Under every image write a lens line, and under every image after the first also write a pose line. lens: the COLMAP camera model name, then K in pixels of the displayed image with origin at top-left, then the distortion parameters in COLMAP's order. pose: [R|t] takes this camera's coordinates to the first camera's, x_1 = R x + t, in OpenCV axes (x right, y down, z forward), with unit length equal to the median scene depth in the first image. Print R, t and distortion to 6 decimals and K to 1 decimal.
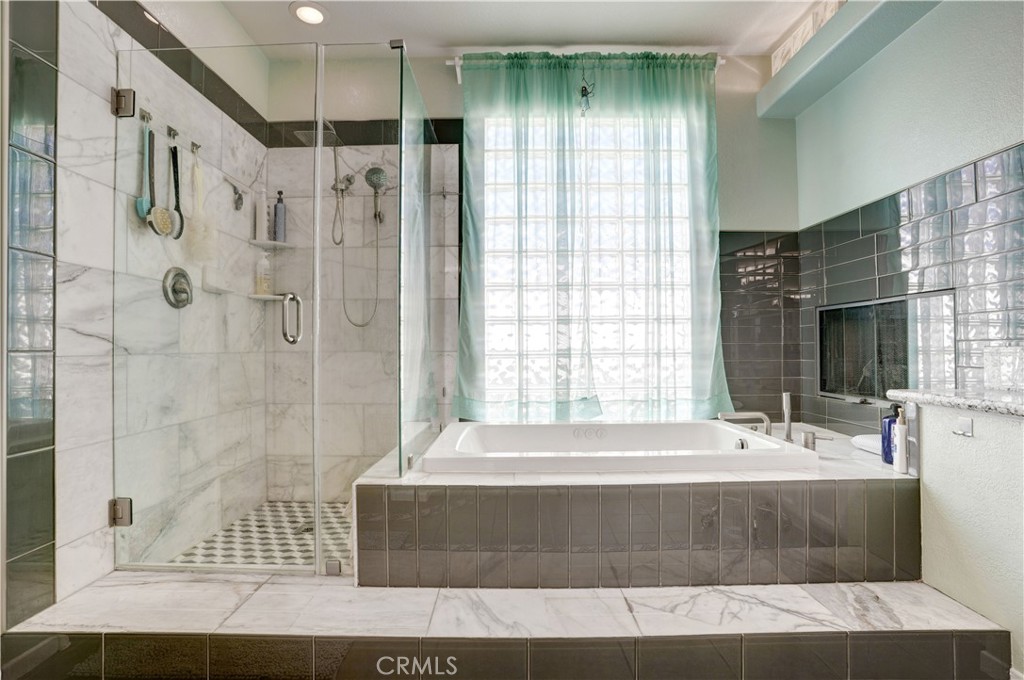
lens RADIAL K [[507.7, 0, 508.1], [0, 507.7, 342.6], [0, 0, 1]] dist [-0.085892, 0.039539]
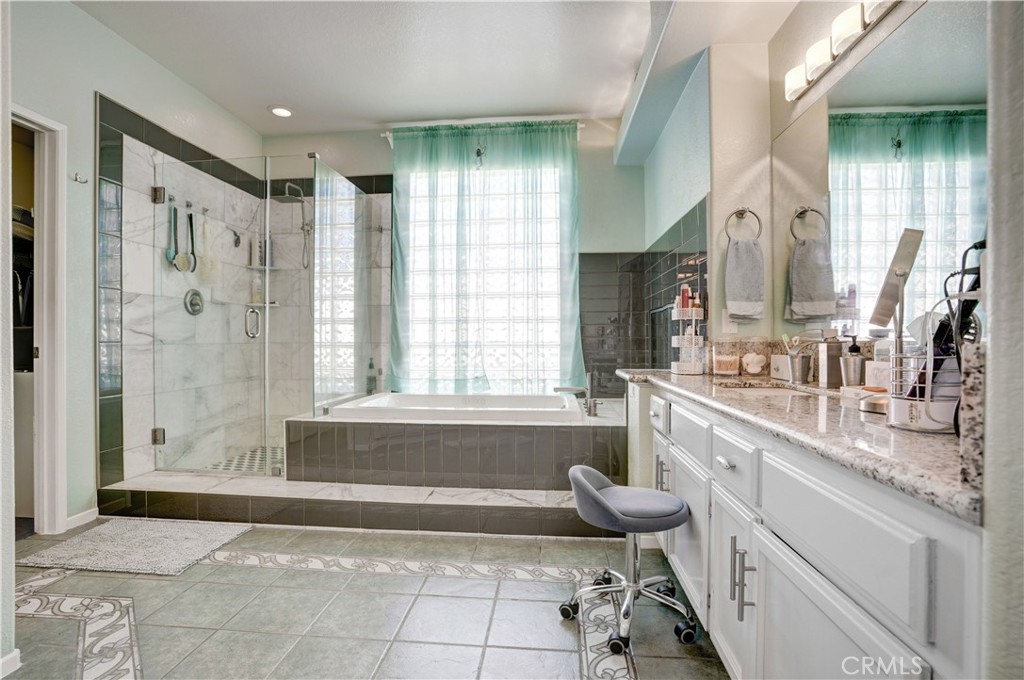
lens RADIAL K [[507.7, 0, 508.1], [0, 507.7, 342.6], [0, 0, 1]] dist [-0.085892, 0.039539]
pose [[0.996155, 0.003373, -0.087542, 0.392533], [-0.002001, 0.999874, 0.015749, -0.007076], [0.087584, -0.015513, 0.996036, -0.409323]]
